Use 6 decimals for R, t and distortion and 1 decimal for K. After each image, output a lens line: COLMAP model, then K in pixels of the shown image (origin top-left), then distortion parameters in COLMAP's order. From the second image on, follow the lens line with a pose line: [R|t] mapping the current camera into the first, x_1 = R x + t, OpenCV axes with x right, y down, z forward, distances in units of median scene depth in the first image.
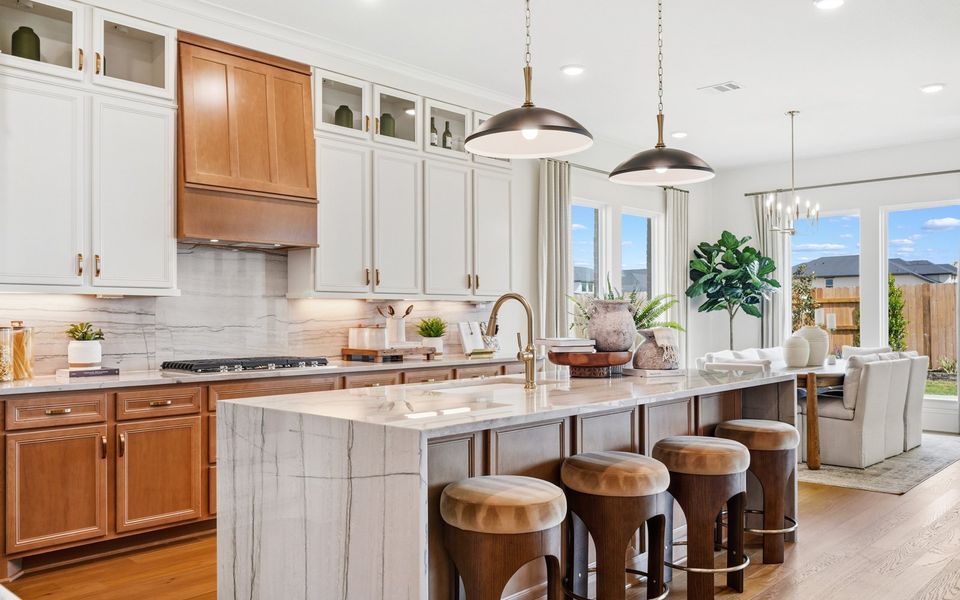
lens RADIAL K [[780.2, 0, 480.1], [0, 780.2, 302.2], [0, 0, 1]] dist [-0.002726, -0.011833]
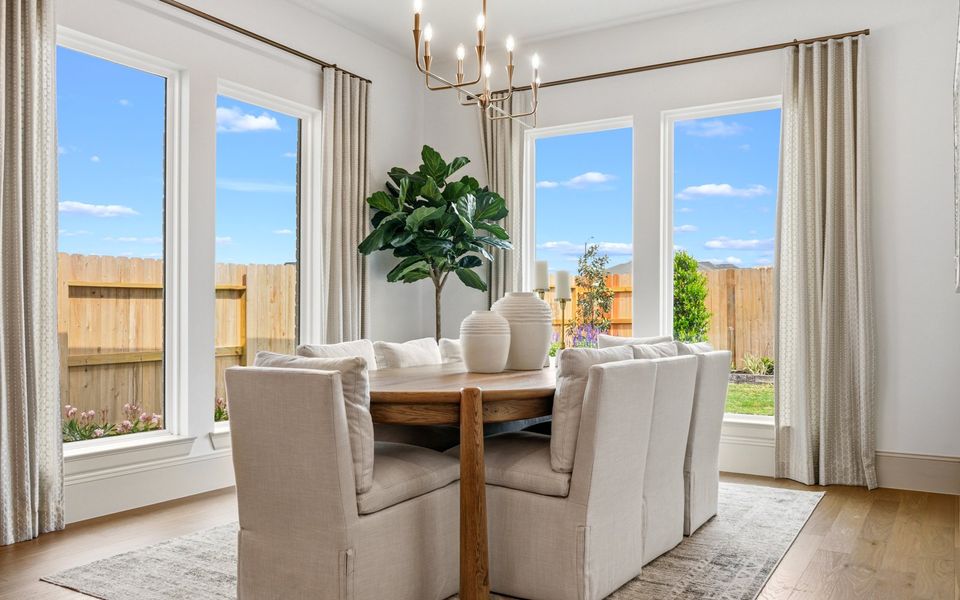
lens RADIAL K [[780.2, 0, 479.9], [0, 780.2, 303.9], [0, 0, 1]] dist [-0.002726, -0.011833]
pose [[0.978388, 0.008955, 0.206582, 0.230794], [-0.009148, 0.999958, -0.000021, 0.030440], [-0.206573, -0.001869, 0.978429, 0.397865]]
